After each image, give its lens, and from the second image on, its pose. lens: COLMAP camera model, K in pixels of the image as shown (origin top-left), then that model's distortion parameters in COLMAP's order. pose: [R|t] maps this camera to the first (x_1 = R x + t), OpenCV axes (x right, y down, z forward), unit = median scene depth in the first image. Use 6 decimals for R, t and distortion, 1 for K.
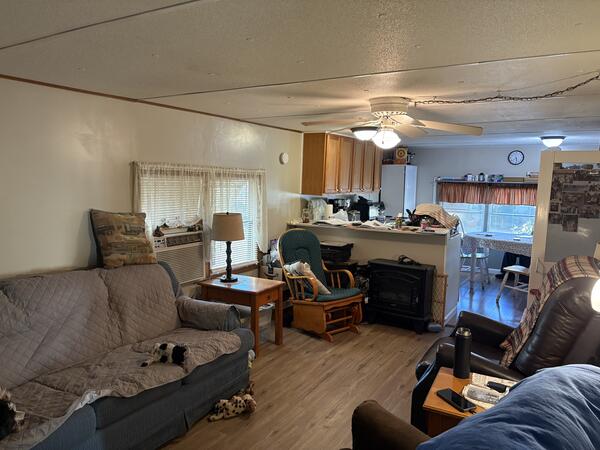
lens RADIAL K [[456.2, 0, 300.0], [0, 456.2, 225.0], [0, 0, 1]] dist [0.059160, -0.057892]
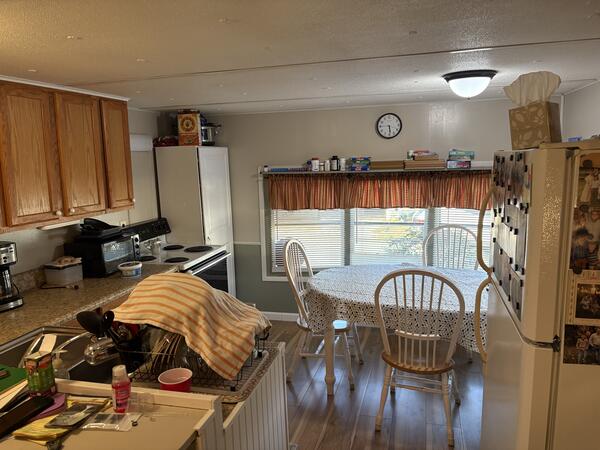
lens RADIAL K [[450.9, 0, 301.9], [0, 450.9, 235.5], [0, 0, 1]] dist [0.100842, -0.168700]
pose [[0.958836, -0.096511, 0.267055, 0.197613], [0.078309, 0.993872, 0.078013, -0.062110], [-0.272948, -0.053889, 0.960518, 0.469769]]
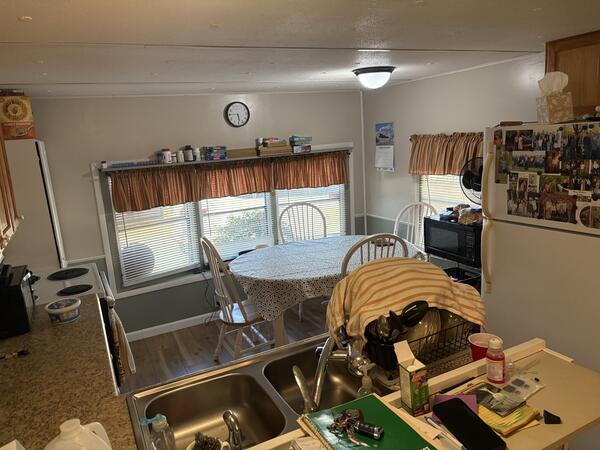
lens RADIAL K [[456.2, 0, 300.0], [0, 456.2, 225.0], [0, 0, 1]] dist [0.059160, -0.057892]
pose [[0.530912, -0.223715, 0.817364, 0.014216], [0.167248, 0.973215, 0.157737, -0.085489], [-0.830759, 0.052958, 0.554107, 0.602349]]
